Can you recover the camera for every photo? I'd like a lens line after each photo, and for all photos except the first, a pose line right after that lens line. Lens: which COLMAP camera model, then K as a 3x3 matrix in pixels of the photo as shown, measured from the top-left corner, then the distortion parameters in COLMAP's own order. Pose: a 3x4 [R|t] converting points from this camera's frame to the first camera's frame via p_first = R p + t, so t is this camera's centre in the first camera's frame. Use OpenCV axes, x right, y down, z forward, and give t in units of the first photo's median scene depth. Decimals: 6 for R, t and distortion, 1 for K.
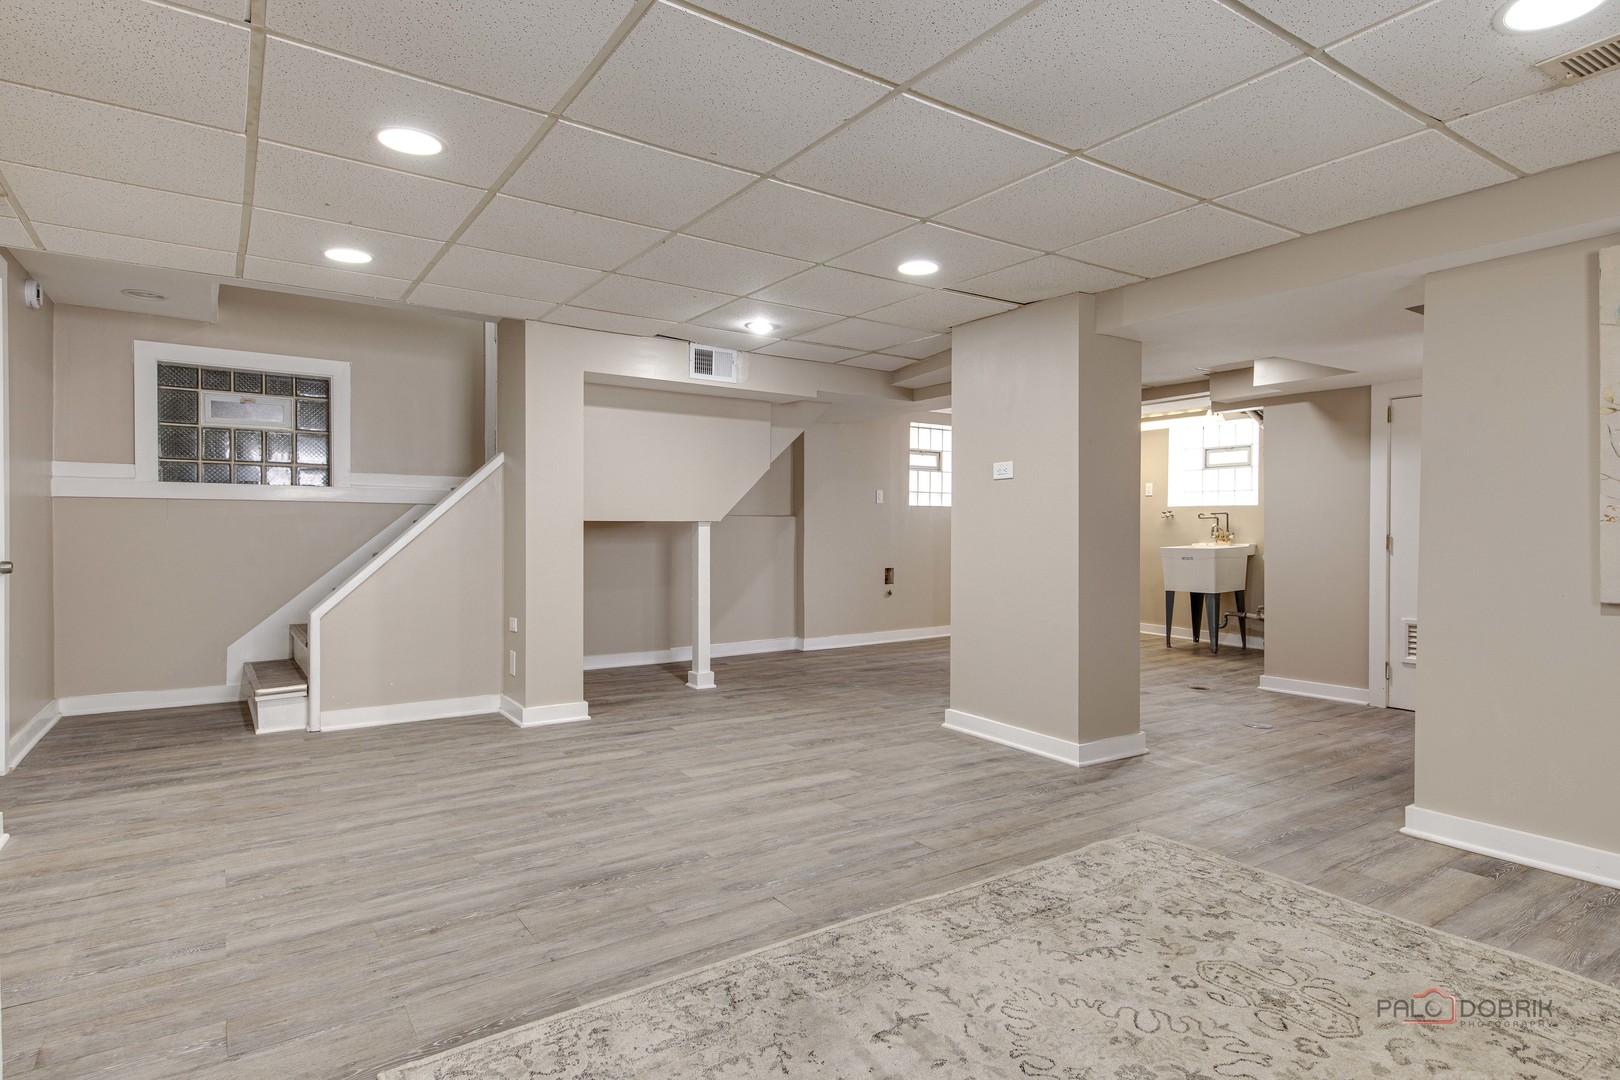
lens RADIAL K [[770.0, 0, 802.6], [0, 770.0, 532.7], [0, 0, 1]] dist [0.016717, -0.000128]
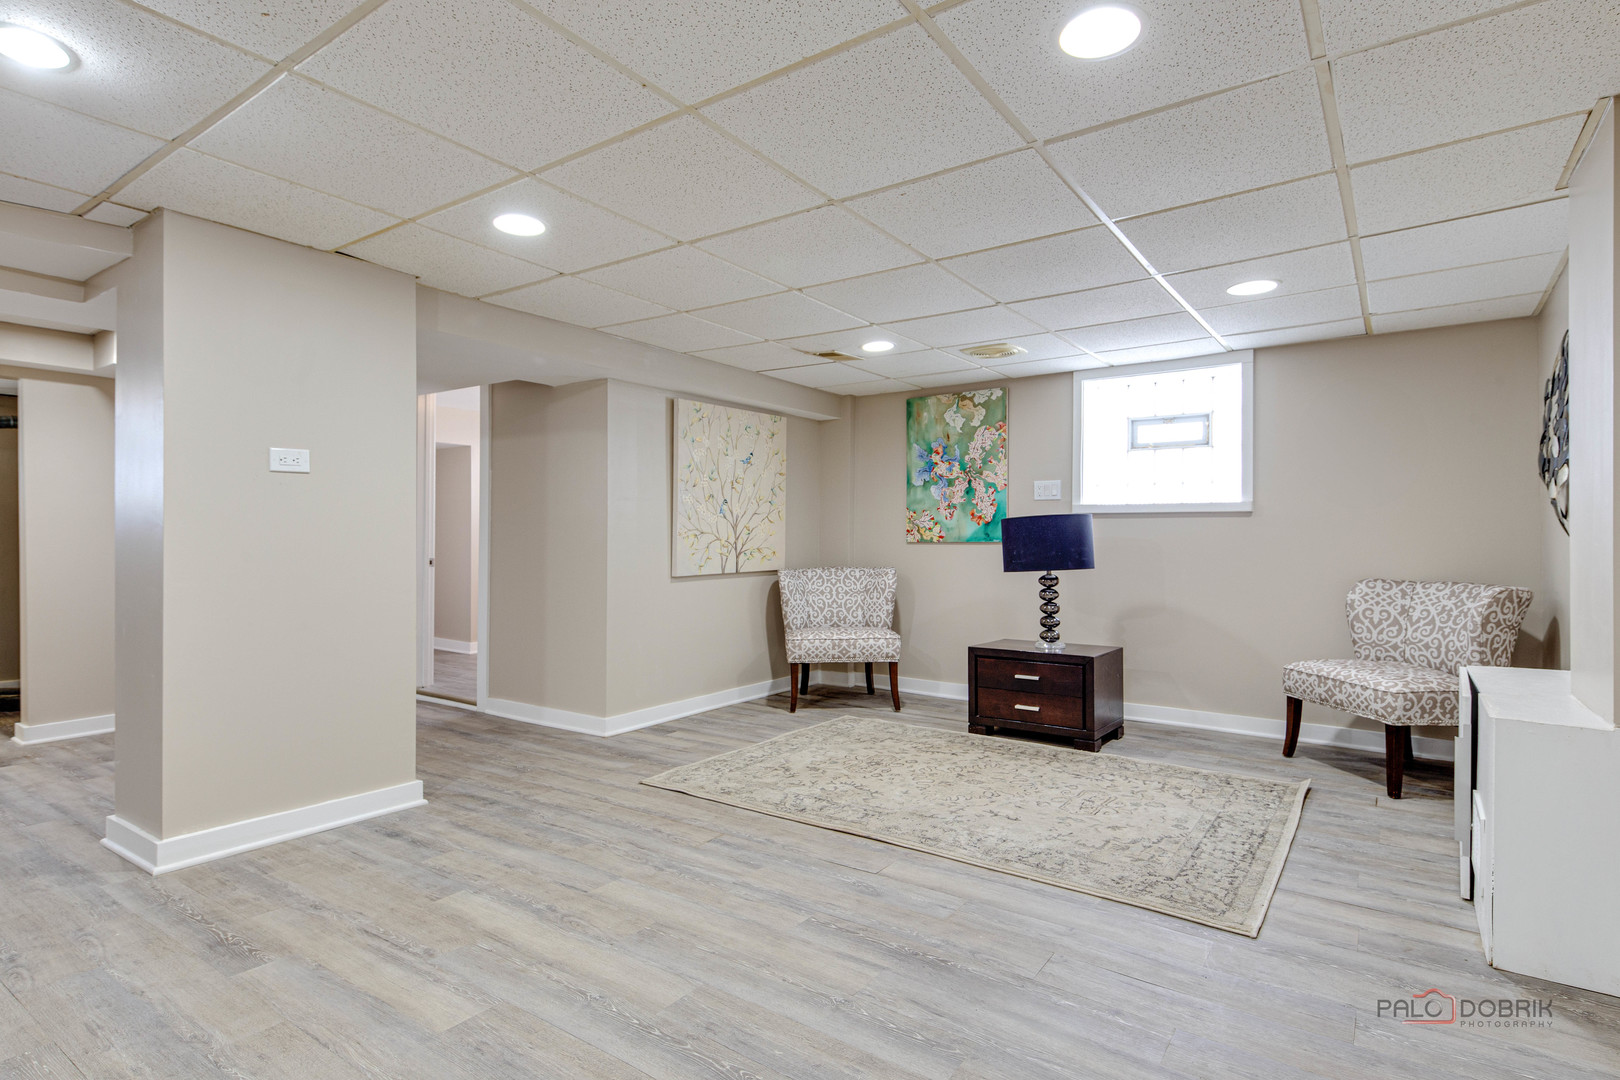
lens RADIAL K [[770.0, 0, 802.6], [0, 770.0, 532.7], [0, 0, 1]] dist [0.016717, -0.000128]
pose [[-0.267491, 0.001828, 0.963559, -0.875034], [0.000868, 0.999998, -0.001656, -0.016721], [-0.963560, 0.000393, -0.267492, 1.125496]]
